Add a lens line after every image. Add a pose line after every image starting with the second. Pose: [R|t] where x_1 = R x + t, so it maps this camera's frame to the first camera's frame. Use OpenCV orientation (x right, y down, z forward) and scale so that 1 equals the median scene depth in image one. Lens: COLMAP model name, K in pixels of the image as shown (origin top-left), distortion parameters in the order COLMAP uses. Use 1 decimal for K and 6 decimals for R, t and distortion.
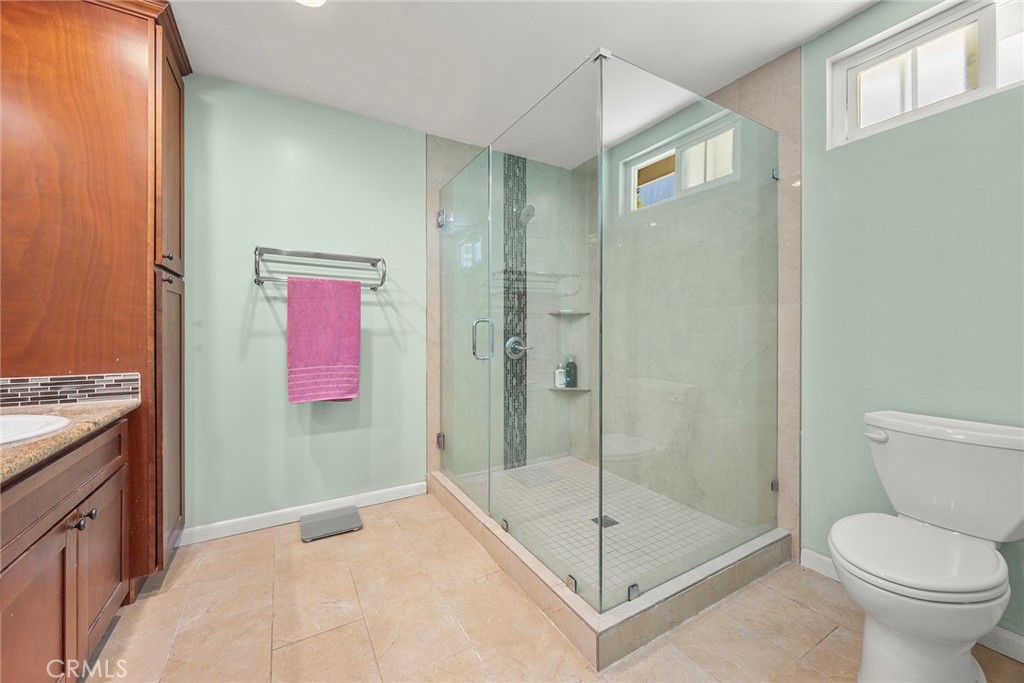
lens RADIAL K [[397.9, 0, 513.1], [0, 397.9, 331.8], [0, 0, 1]] dist [-0.000475, 0.000397]
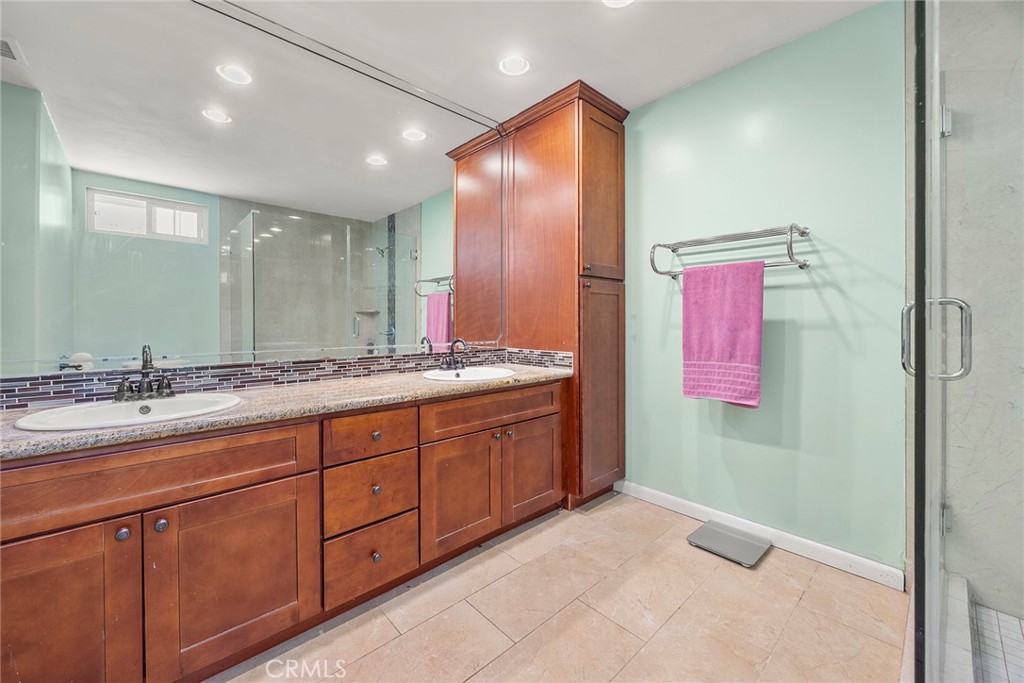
lens RADIAL K [[397.9, 0, 508.1], [0, 397.9, 327.2], [0, 0, 1]] dist [-0.000475, 0.000397]
pose [[0.204904, 0.008258, -0.978747, 0.306621], [-0.001233, 0.999966, 0.008179, 0.000698], [0.978781, -0.000469, 0.204907, 0.360926]]
